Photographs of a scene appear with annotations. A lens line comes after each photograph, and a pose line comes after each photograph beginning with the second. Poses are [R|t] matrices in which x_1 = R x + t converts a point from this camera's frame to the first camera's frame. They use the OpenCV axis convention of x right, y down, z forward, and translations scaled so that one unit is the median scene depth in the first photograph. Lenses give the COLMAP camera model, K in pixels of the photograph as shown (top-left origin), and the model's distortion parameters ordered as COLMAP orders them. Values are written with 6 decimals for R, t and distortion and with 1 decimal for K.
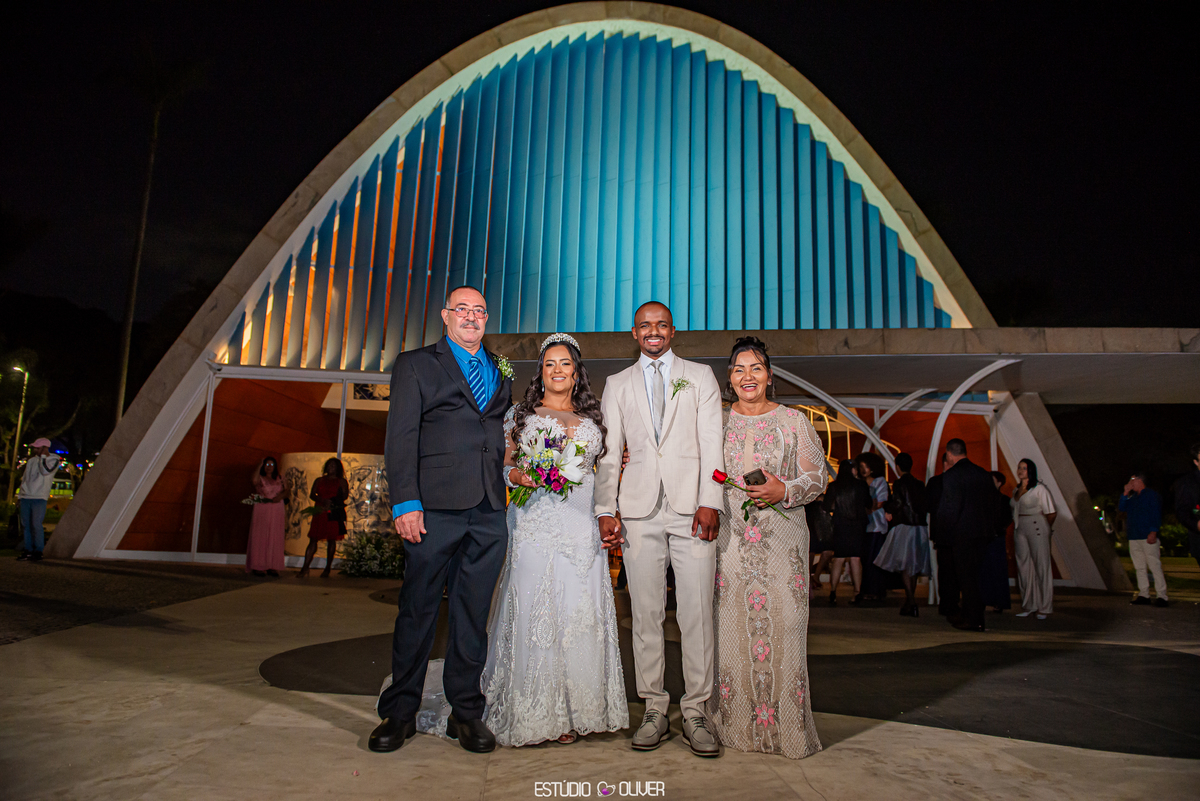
lens RADIAL K [[821.4, 0, 611.9], [0, 821.4, 398.3], [0, 0, 1]] dist [-0.037761, -0.001806]
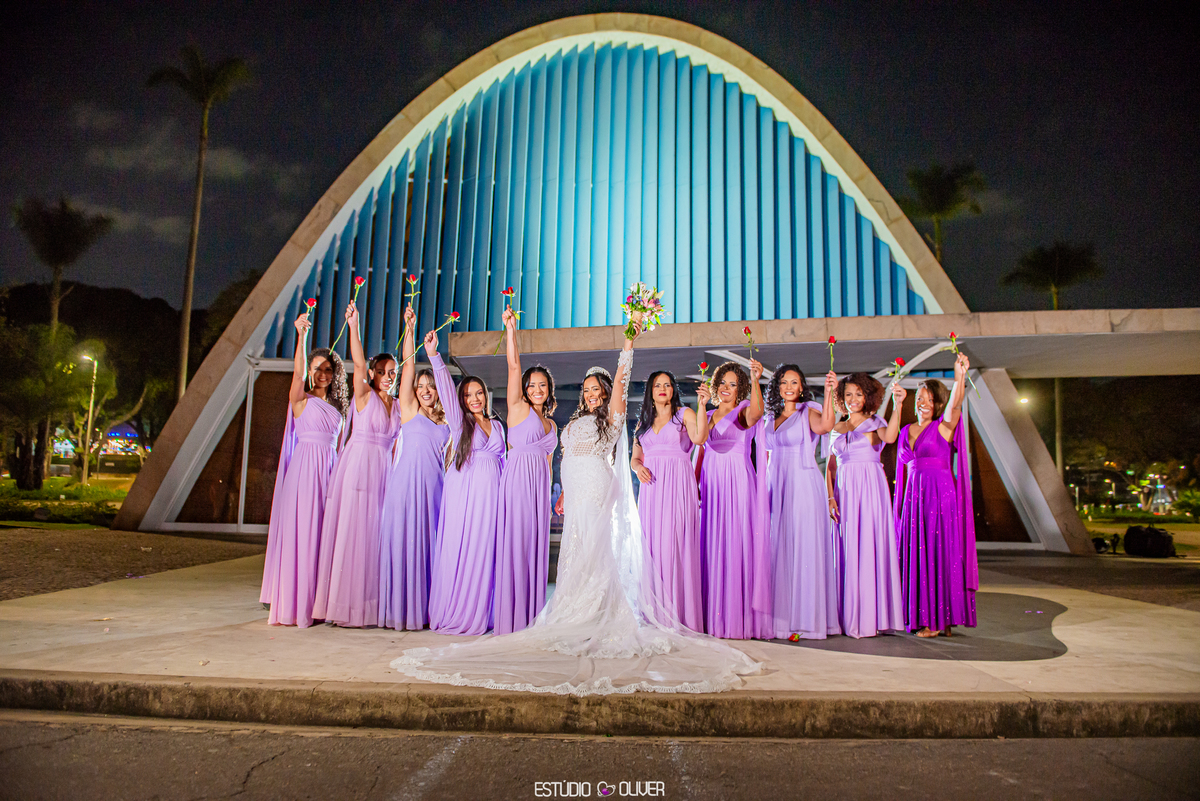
lens RADIAL K [[821.4, 0, 611.9], [0, 821.4, 398.3], [0, 0, 1]] dist [-0.037761, -0.001806]
pose [[0.997882, -0.018311, -0.062420, 0.074294], [0.020255, 0.999325, 0.030661, -0.010988], [0.061816, -0.031860, 0.997579, -0.096676]]
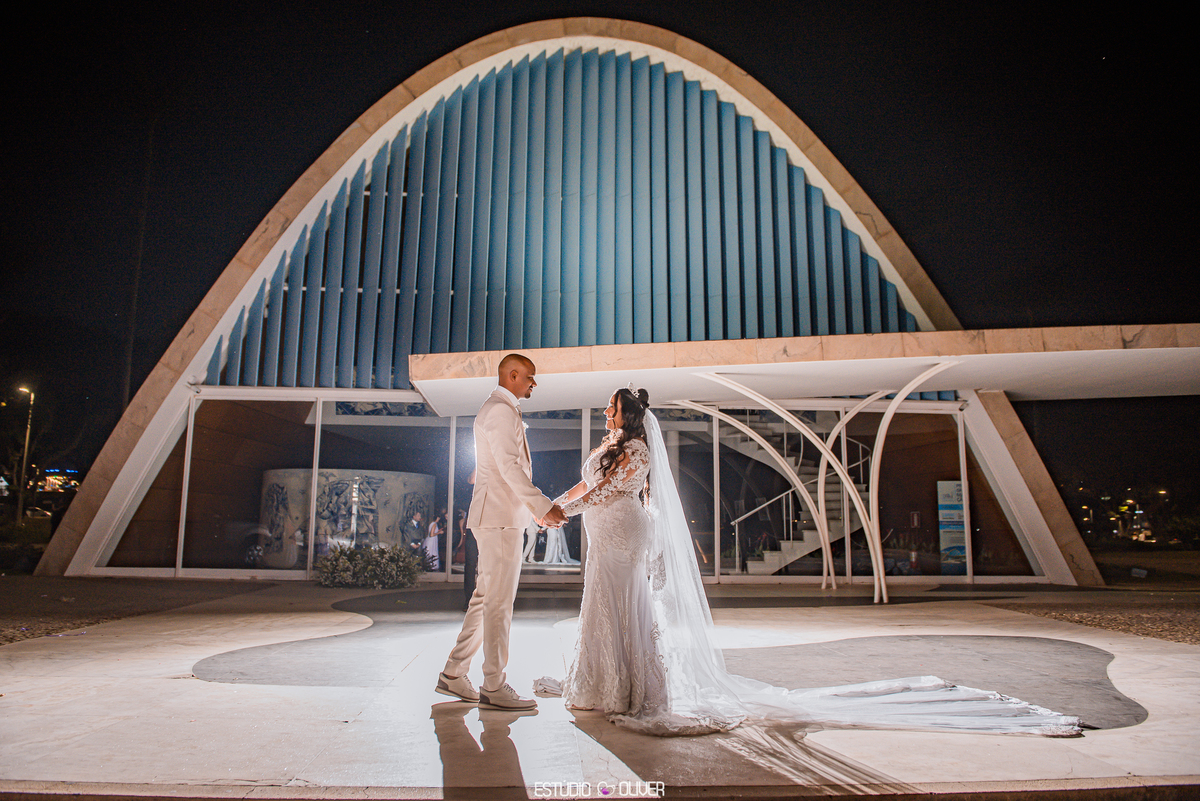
lens RADIAL K [[846.4, 0, 600.0], [0, 846.4, 400.5], [0, 0, 1]] dist [-0.039020, -0.000223]
pose [[0.999050, -0.028876, -0.032629, 0.059297], [0.028856, 0.999583, -0.001084, -0.007522], [0.032646, 0.000142, 0.999467, -0.050390]]
